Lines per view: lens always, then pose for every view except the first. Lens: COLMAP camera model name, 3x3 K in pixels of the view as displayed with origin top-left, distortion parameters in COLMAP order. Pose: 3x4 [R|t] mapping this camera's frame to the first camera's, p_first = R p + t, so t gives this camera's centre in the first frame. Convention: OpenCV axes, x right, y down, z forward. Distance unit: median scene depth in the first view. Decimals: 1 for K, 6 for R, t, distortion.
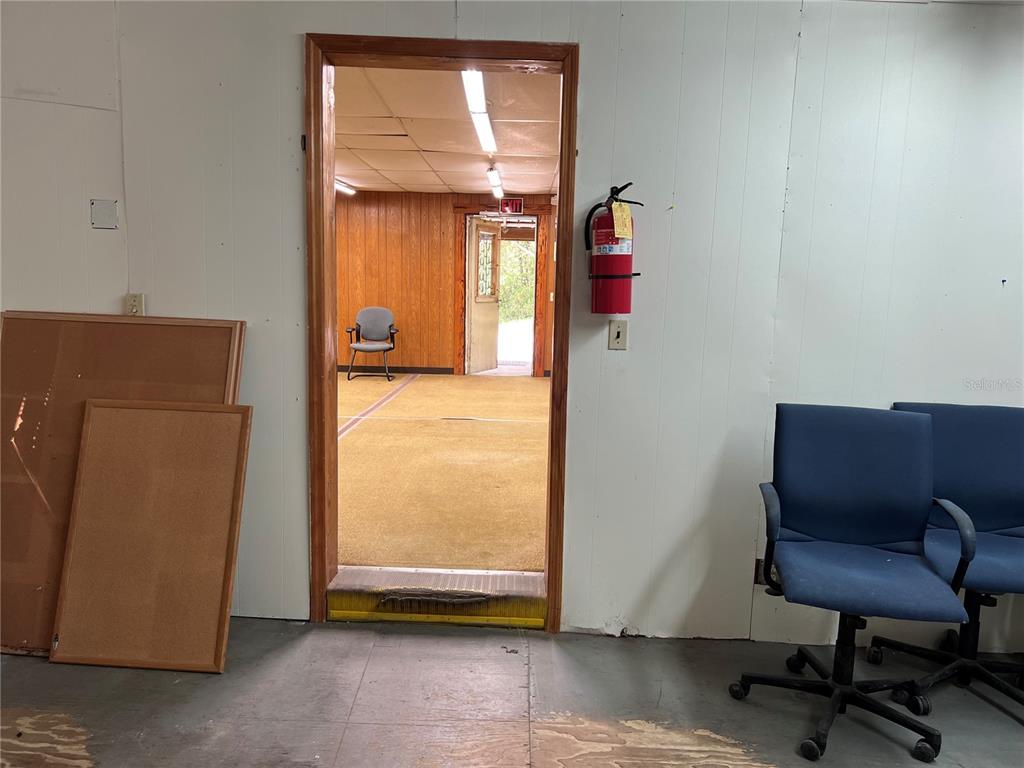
lens RADIAL K [[767.6, 0, 512.0], [0, 767.6, 384.0], [0, 0, 1]] dist [0.065141, -0.071516]
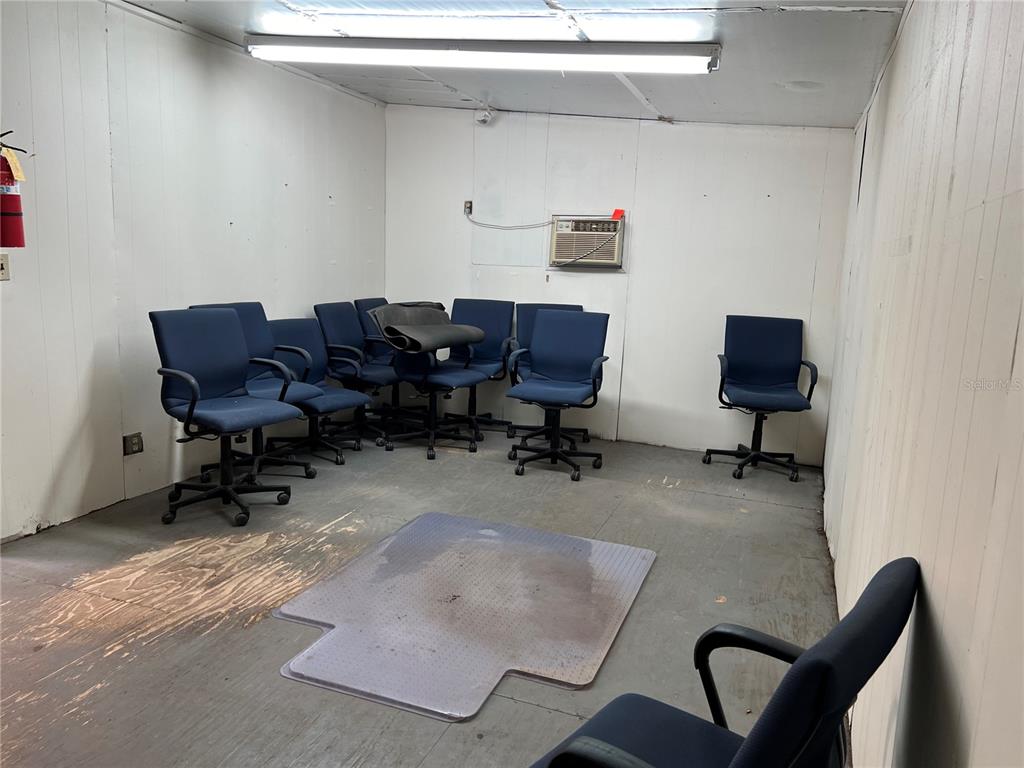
lens RADIAL K [[768.4, 0, 510.9], [0, 768.4, 380.3], [0, 0, 1]] dist [0.076230, -0.076796]
pose [[0.331510, -0.176734, 0.926750, -0.726707], [0.093876, 0.983602, 0.153996, -0.008171], [-0.938770, 0.035948, 0.342665, -0.069962]]
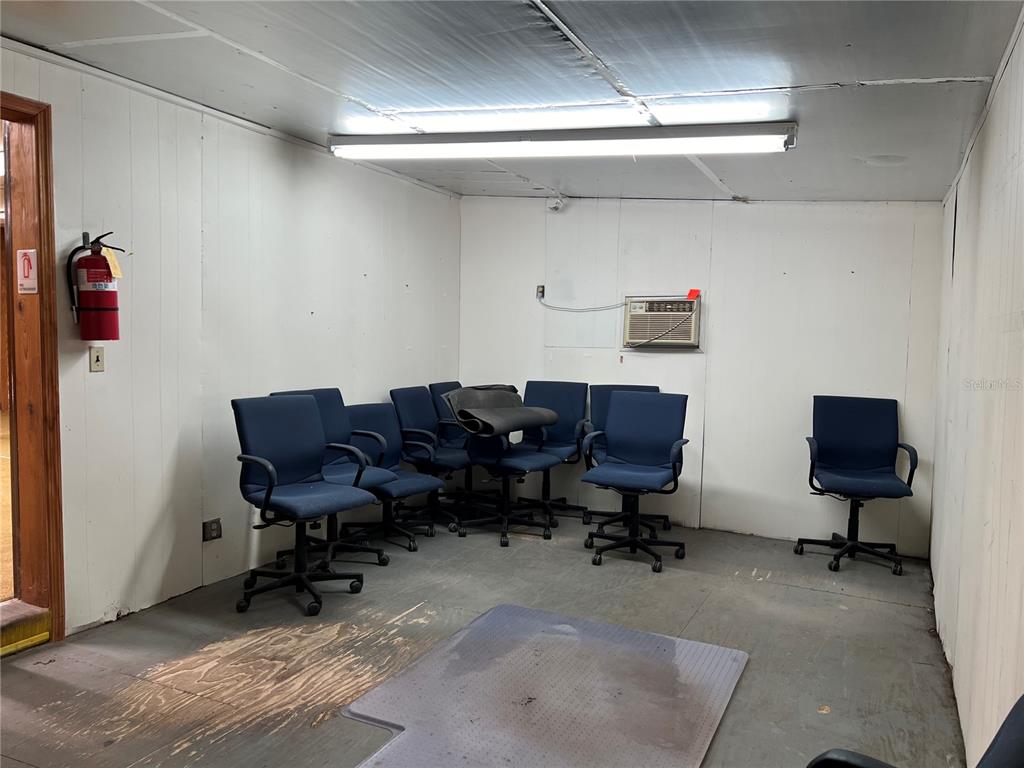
lens RADIAL K [[767.6, 0, 512.0], [0, 767.6, 384.0], [0, 0, 1]] dist [0.065141, -0.071516]
pose [[0.416086, -0.087552, 0.905101, -0.698503], [0.111828, 0.992725, 0.044619, -0.009090], [-0.902423, 0.082650, 0.422850, -0.057388]]
